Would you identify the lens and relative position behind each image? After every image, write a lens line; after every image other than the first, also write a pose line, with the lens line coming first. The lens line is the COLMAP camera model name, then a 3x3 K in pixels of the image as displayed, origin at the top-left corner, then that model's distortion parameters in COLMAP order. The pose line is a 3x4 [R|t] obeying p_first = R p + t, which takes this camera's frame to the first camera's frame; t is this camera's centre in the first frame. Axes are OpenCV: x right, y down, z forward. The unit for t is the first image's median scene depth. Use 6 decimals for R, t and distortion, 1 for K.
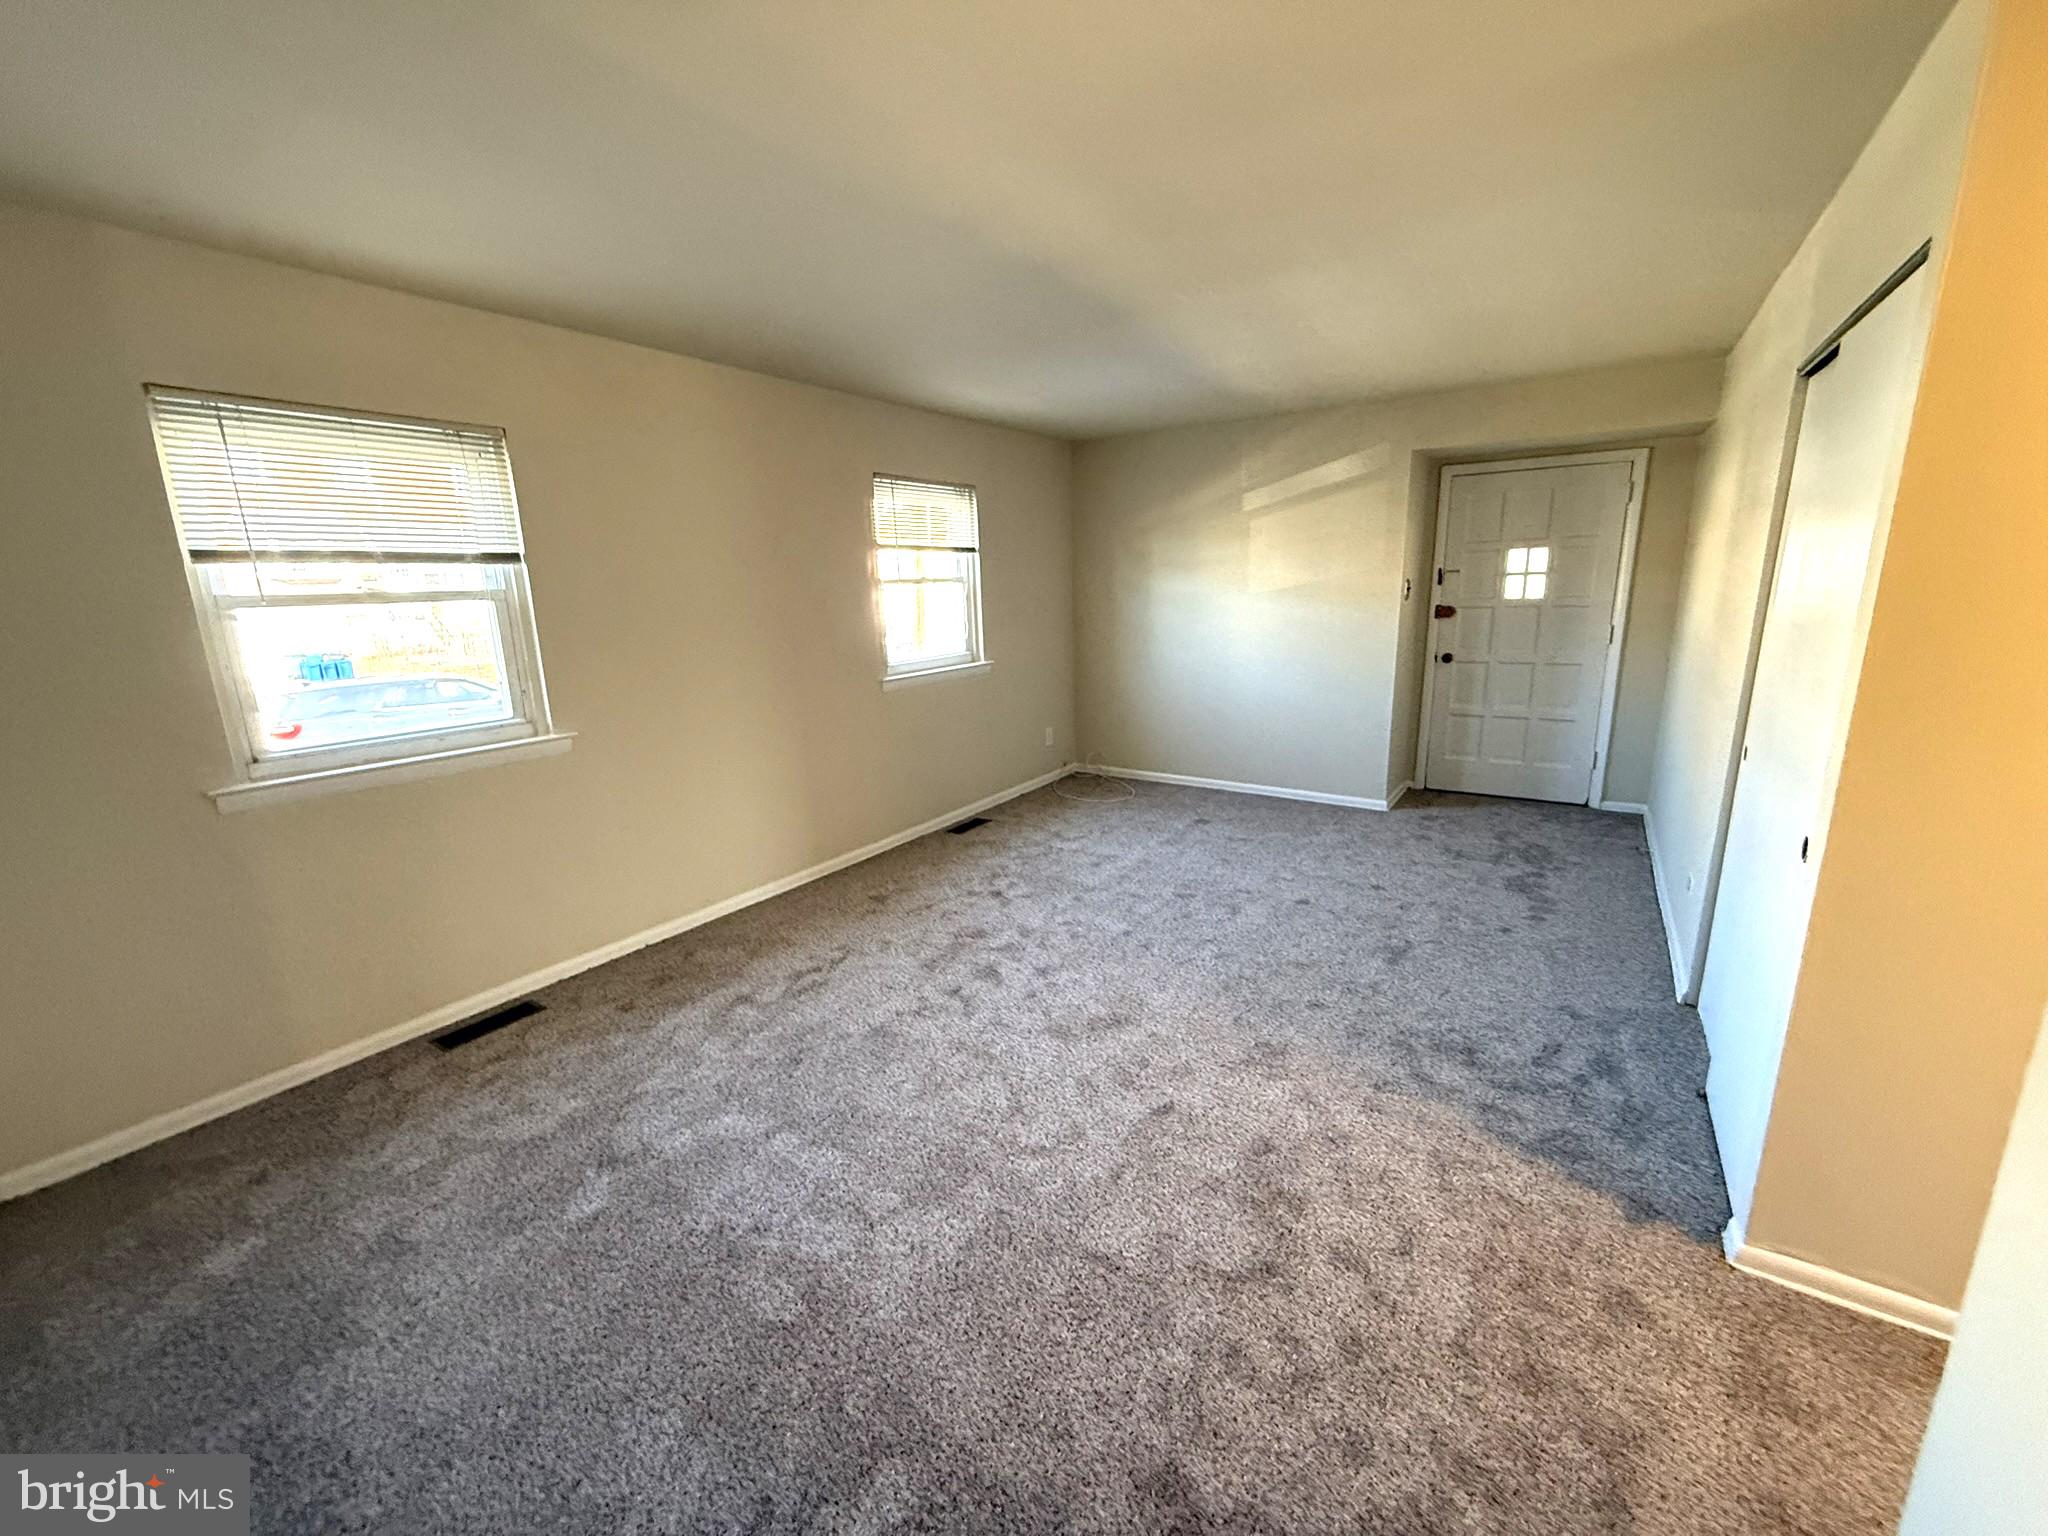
lens RADIAL K [[824.1, 0, 1032.5], [0, 824.1, 774.2], [0, 0, 1]] dist [0.004179, 0.000154]
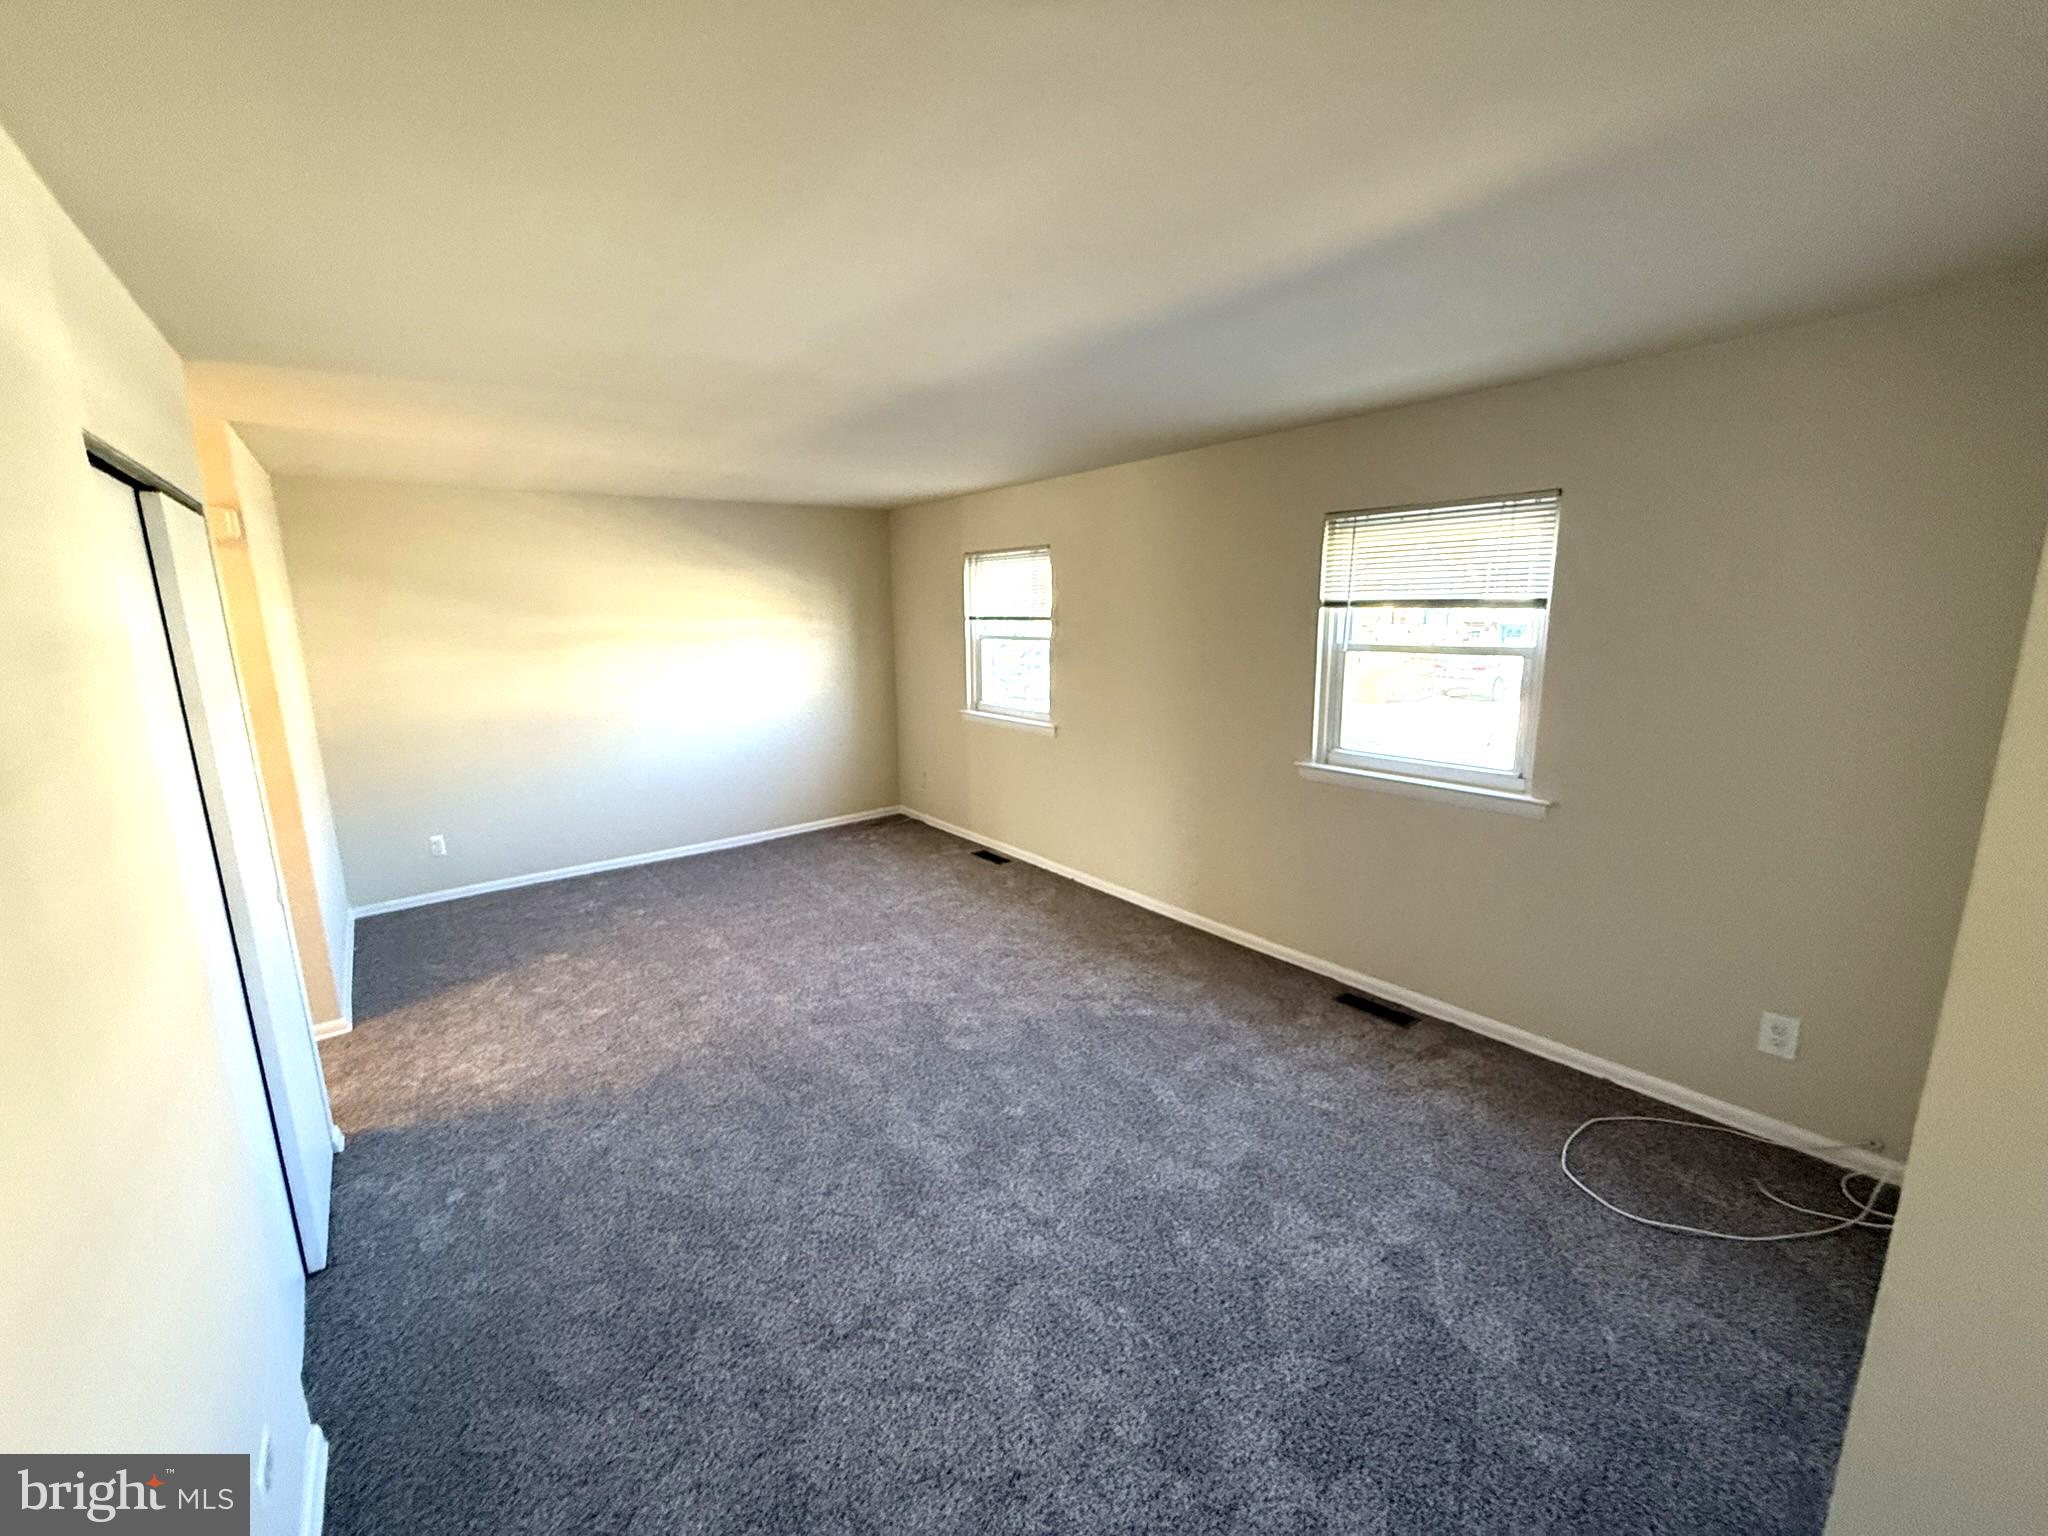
lens RADIAL K [[824.1, 0, 1022.5], [0, 824.1, 758.9], [0, 0, 1]] dist [0.004179, 0.000154]
pose [[-0.323211, 0.184716, -0.928124, 0.652587], [-0.214272, 0.941008, 0.261899, -0.265636], [0.921749, 0.283520, -0.264565, 0.933080]]
